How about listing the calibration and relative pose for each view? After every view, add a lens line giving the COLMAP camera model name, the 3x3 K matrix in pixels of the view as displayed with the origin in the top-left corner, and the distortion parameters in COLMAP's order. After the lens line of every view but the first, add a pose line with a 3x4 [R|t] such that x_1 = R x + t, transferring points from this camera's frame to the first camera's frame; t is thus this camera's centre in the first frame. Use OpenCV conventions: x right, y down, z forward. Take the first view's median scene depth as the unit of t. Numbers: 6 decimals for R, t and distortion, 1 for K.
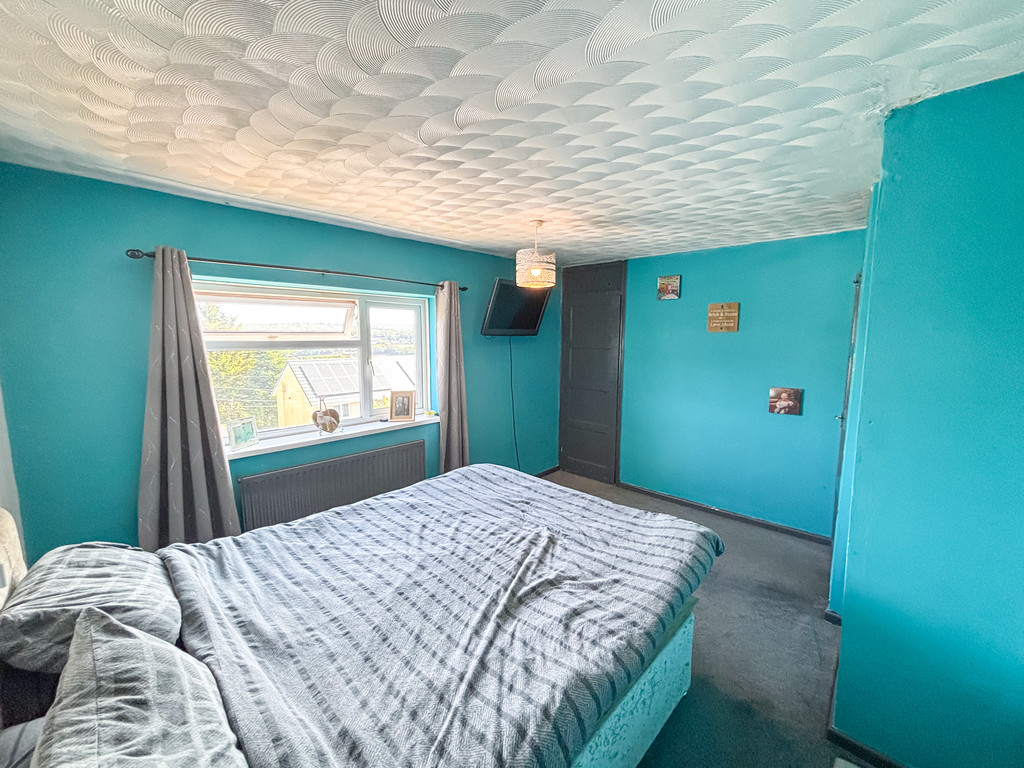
lens RADIAL K [[412.7, 0, 512.0], [0, 412.7, 385.8], [0, 0, 1]] dist [0.012723, -0.007386]
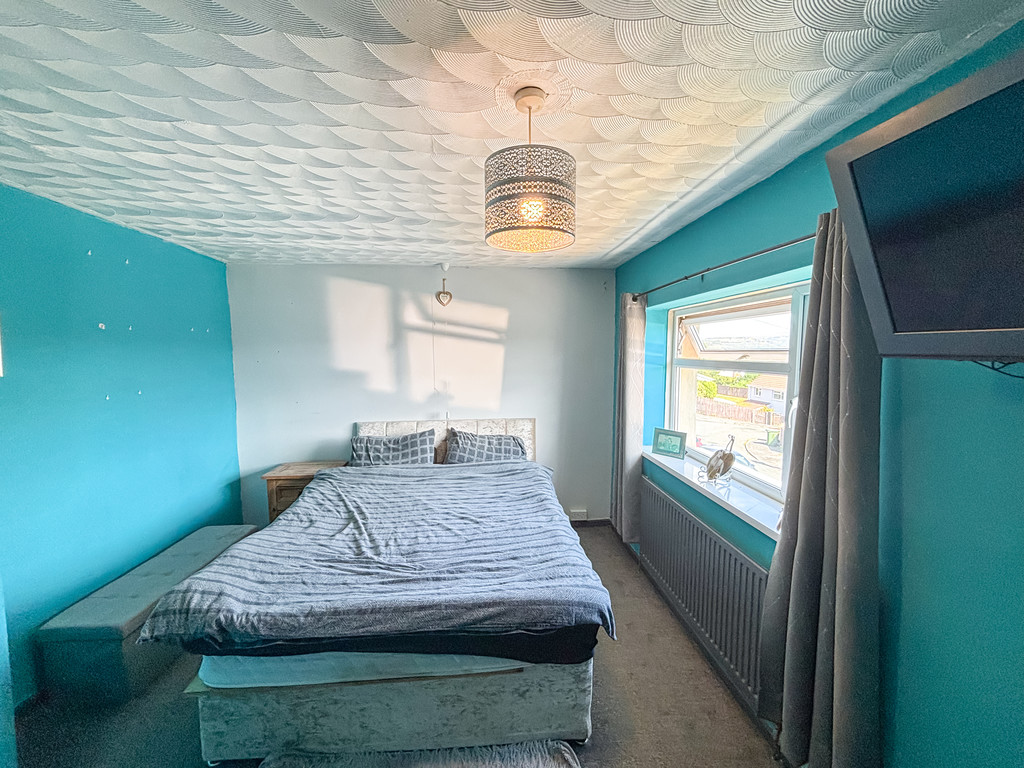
lens RADIAL K [[412.7, 0, 512.0], [0, 412.7, 385.8], [0, 0, 1]] dist [0.012723, -0.007386]
pose [[-0.664707, 0.067587, -0.744041, 0.688353], [-0.091302, 0.981086, 0.170686, -0.293636], [0.741504, 0.181388, -0.645964, 2.206077]]
